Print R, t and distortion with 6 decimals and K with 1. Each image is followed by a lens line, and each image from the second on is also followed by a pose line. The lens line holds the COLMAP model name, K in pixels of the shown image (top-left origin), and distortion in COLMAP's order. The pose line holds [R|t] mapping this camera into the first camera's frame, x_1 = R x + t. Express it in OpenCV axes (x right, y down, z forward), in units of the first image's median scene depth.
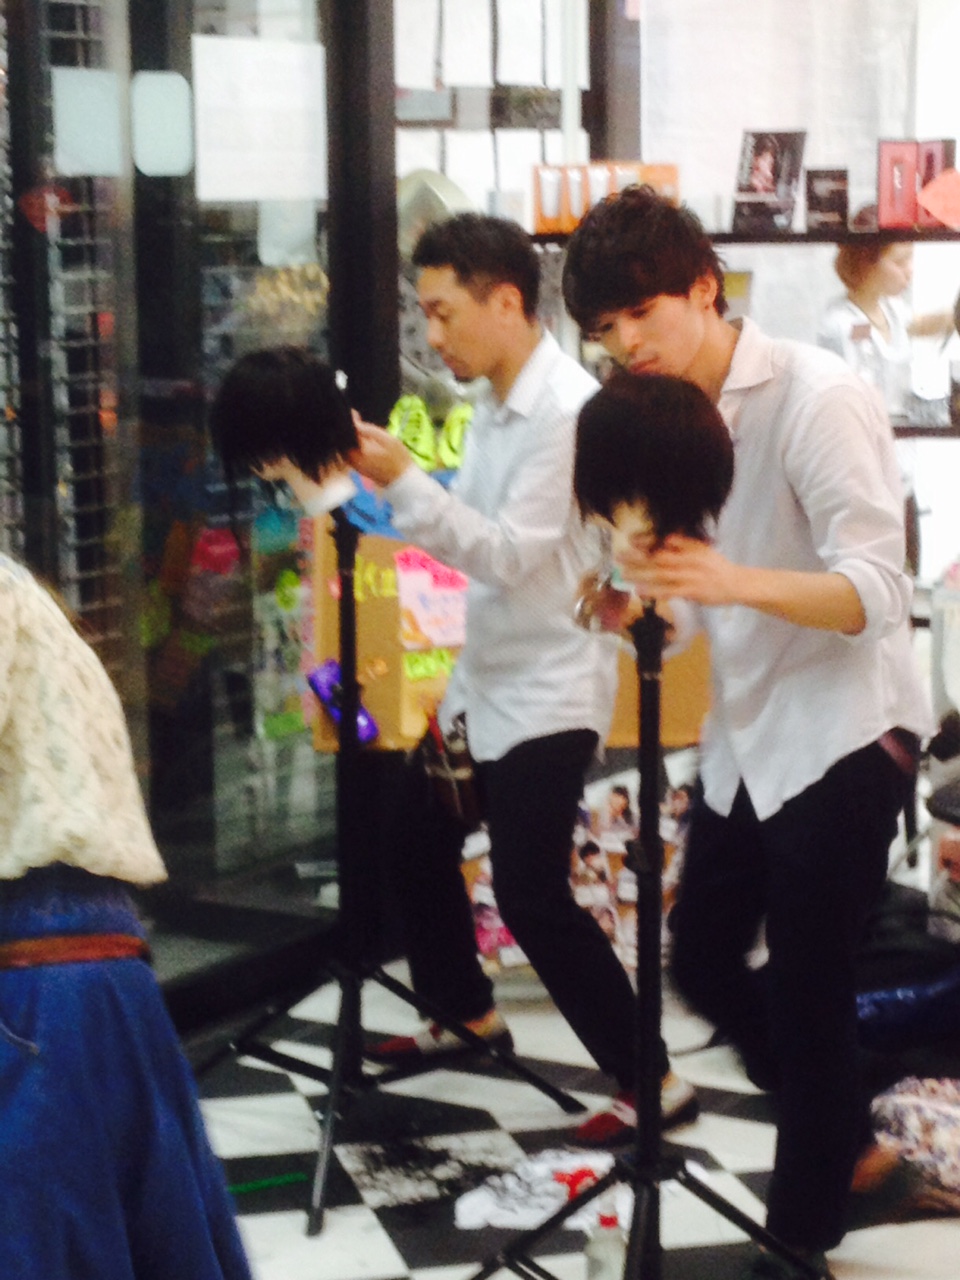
lens RADIAL K [[3115.3, 0, 479.4], [0, 3115.3, 641.9], [0, 0, 1]] dist [-0.037783, 0.000000]
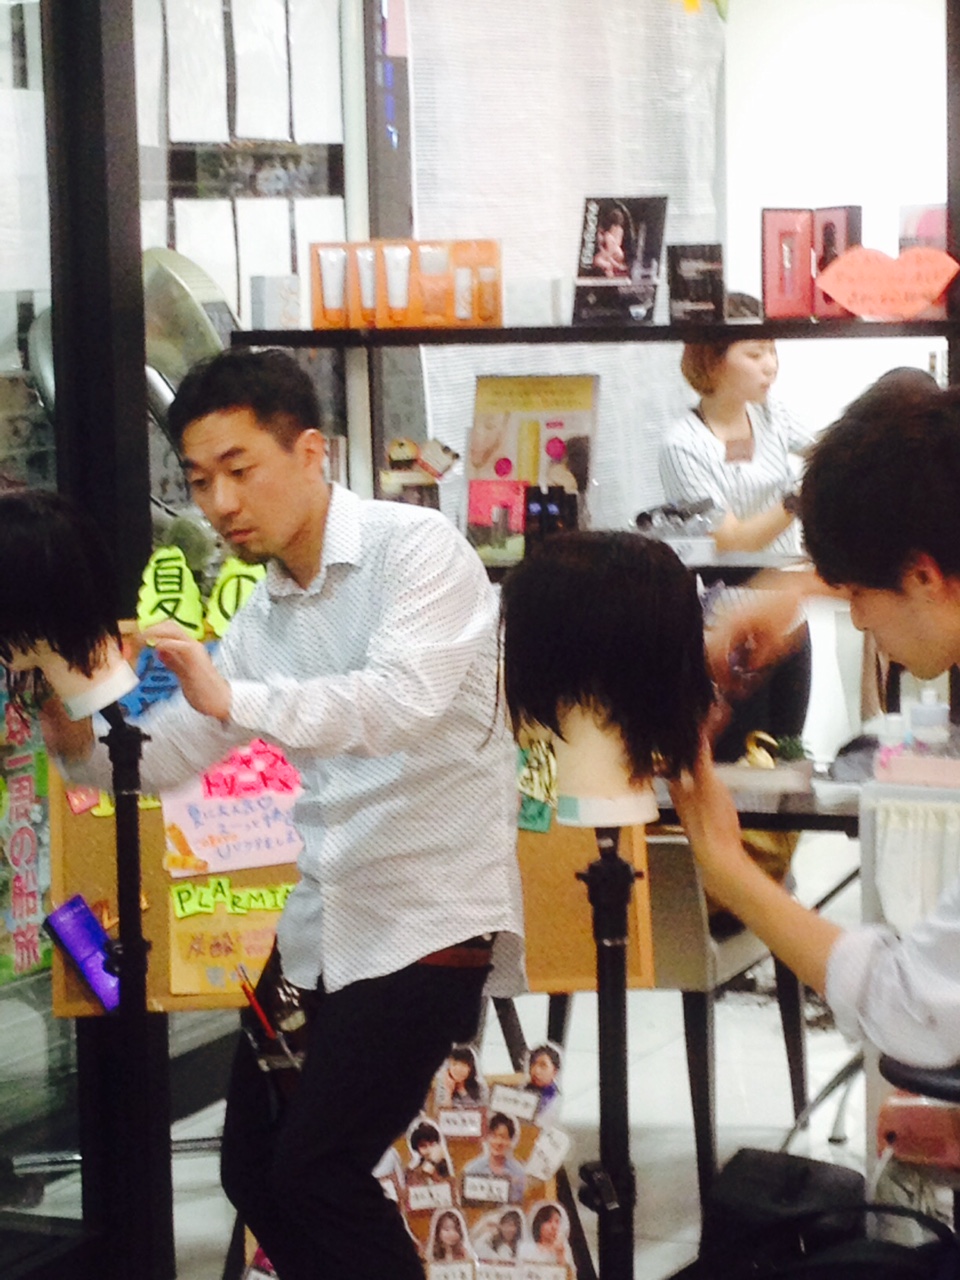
lens RADIAL K [[3474.3, 0, 481.1], [0, 3474.3, 637.8], [0, 0, 1]] dist [0.006322, 0.000000]
pose [[0.990514, -0.022362, 0.135579, -0.061993], [0.027037, 0.999098, -0.032745, -0.026186], [-0.134725, 0.036100, 0.990225, 0.146108]]
